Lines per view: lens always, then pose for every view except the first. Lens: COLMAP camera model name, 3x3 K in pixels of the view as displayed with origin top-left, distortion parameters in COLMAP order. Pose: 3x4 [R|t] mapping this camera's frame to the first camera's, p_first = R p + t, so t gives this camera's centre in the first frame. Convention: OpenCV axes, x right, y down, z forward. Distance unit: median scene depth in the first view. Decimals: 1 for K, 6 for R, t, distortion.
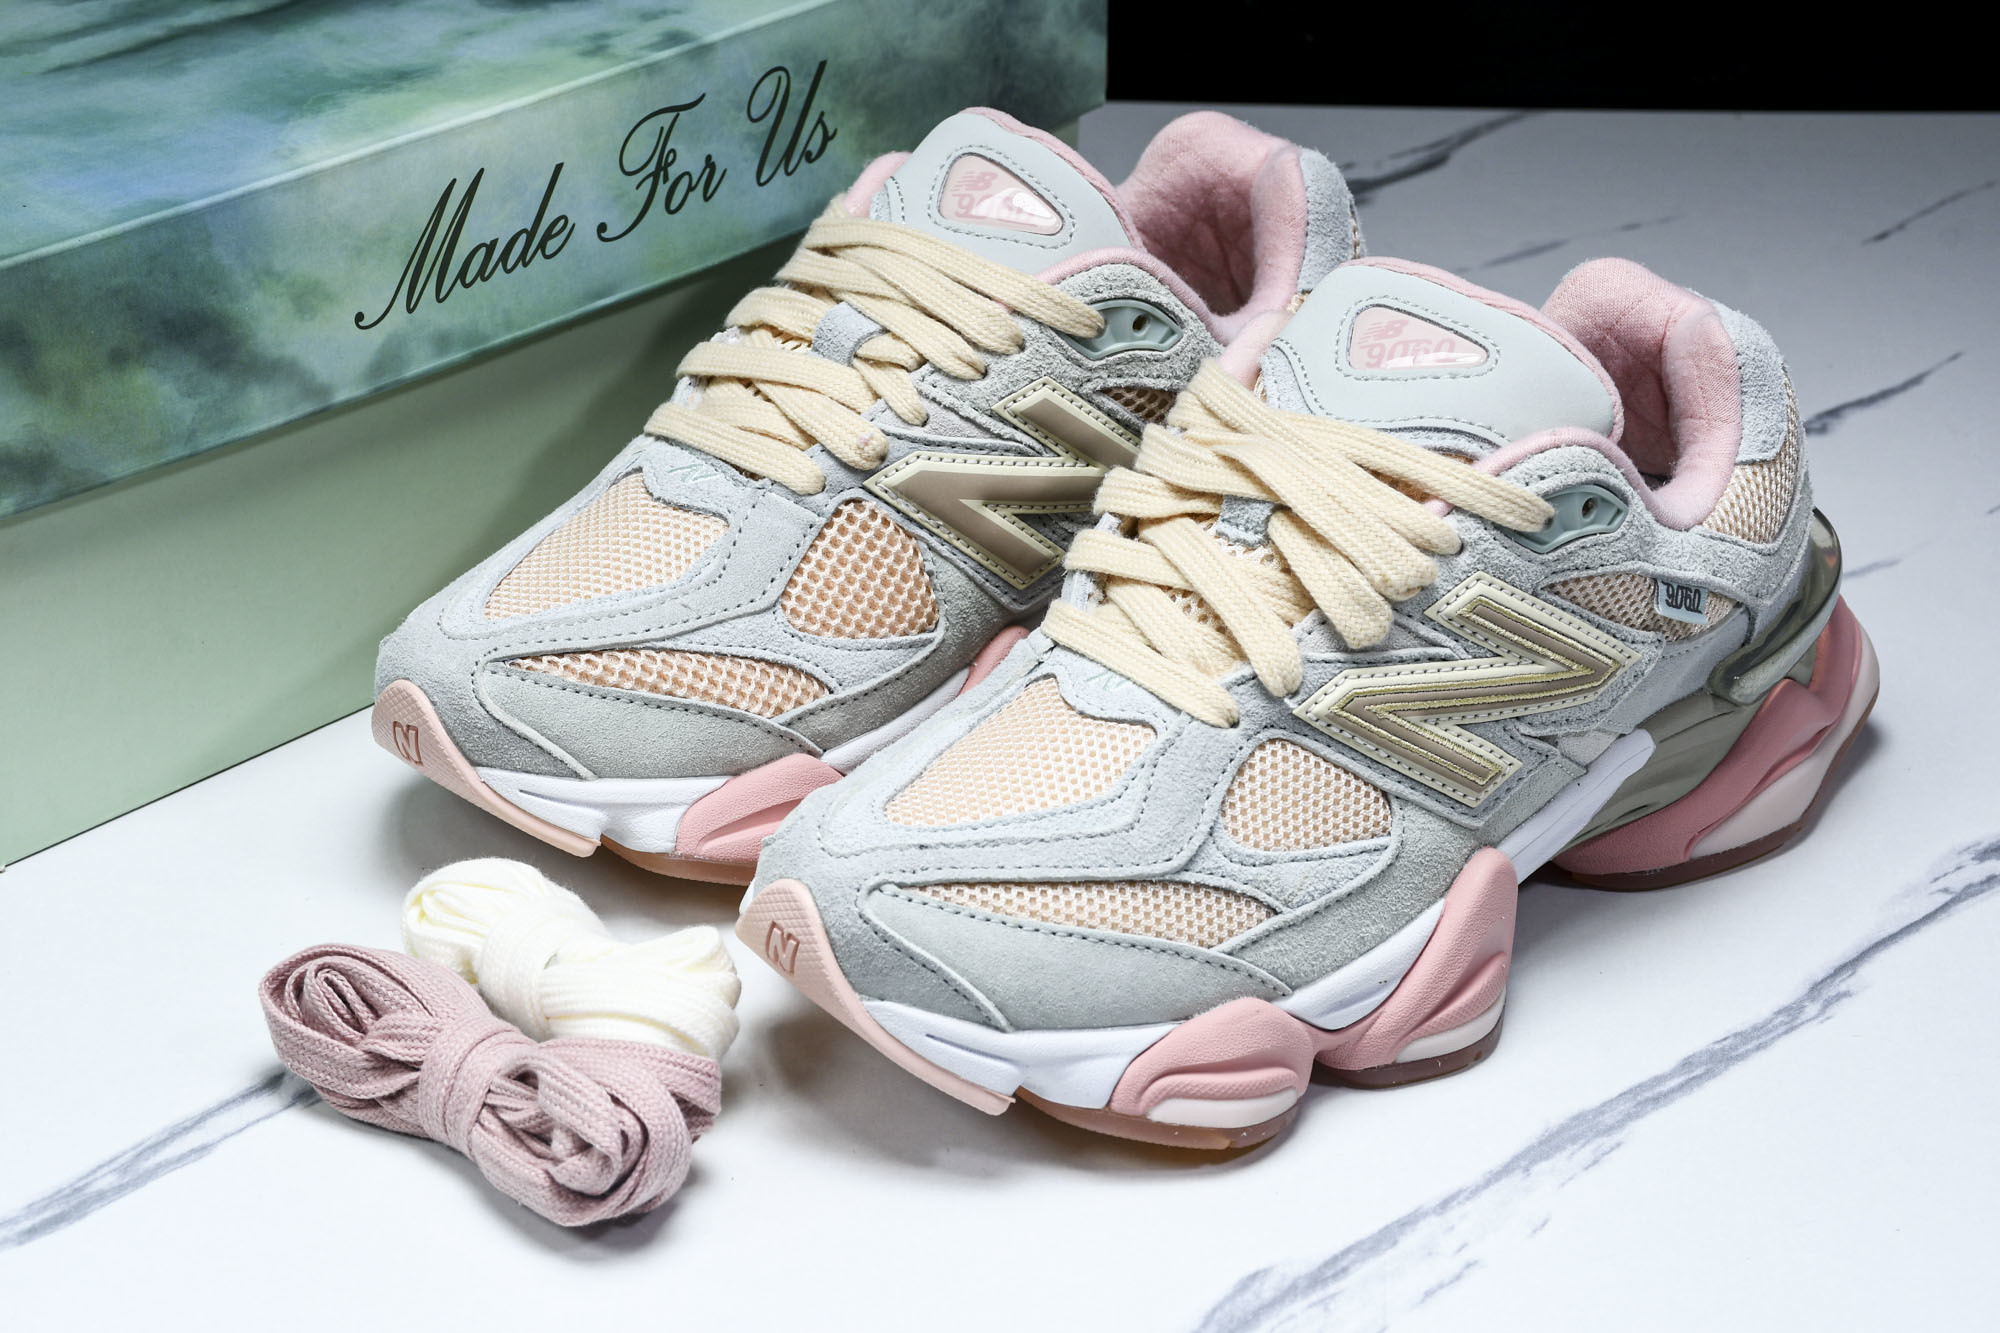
lens RADIAL K [[4071.4, 0, 997.2], [0, 4071.4, 668.4], [0, 0, 1]] dist [0.404500, 0.000000]
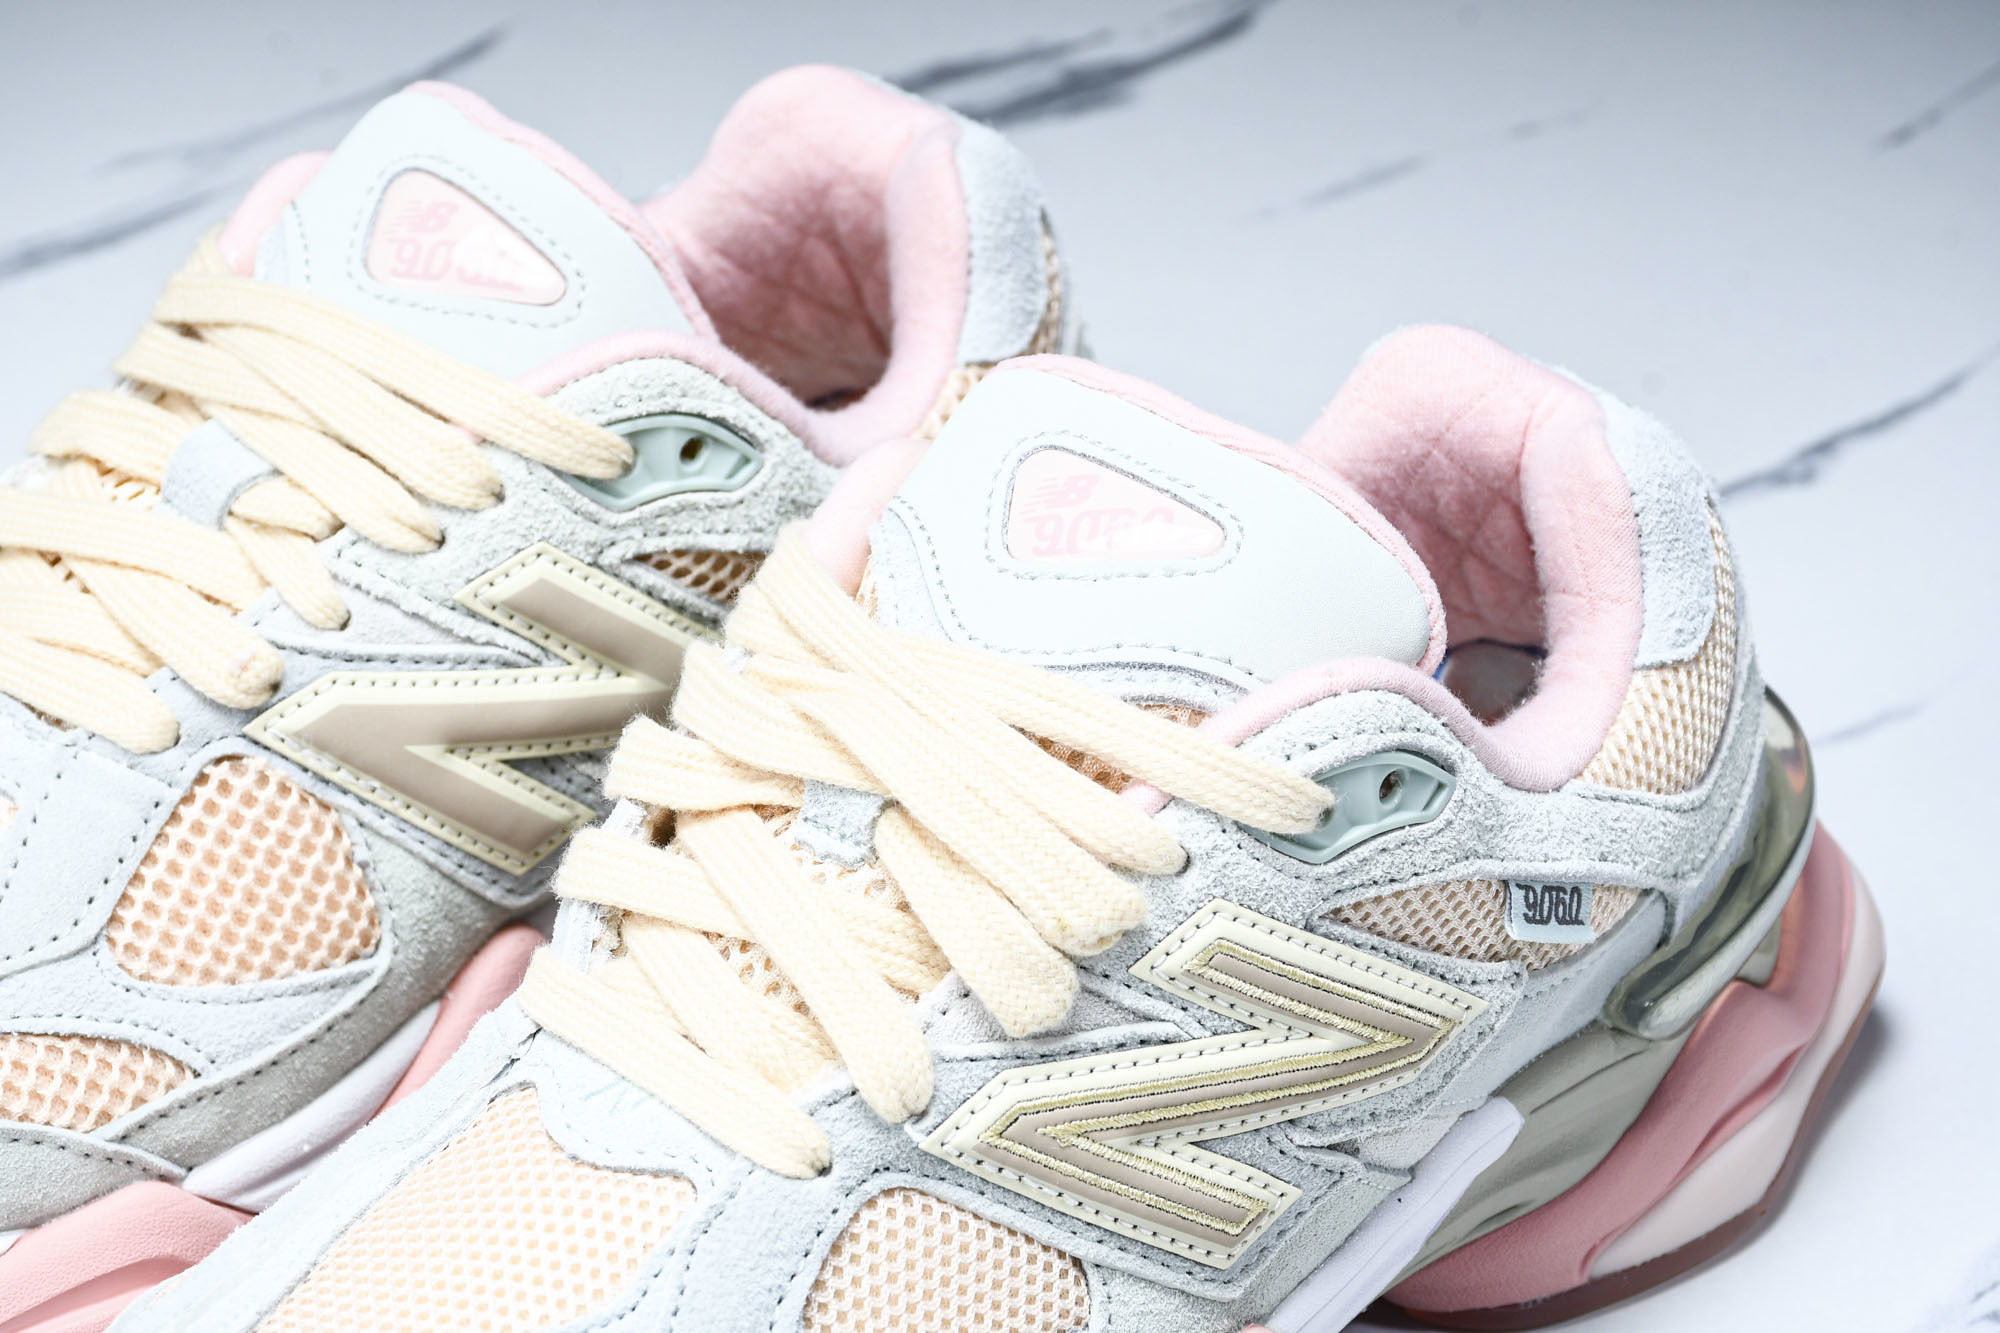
lens RADIAL K [[5452.4, 0, 984.7], [0, 5452.4, 675.9], [0, 0, 1]] dist [0.636154, 0.000000]
pose [[0.999124, -0.032134, 0.026814, 0.060150], [0.030820, 0.998369, 0.048058, -0.095192], [-0.028314, -0.047189, 0.998485, 0.175382]]
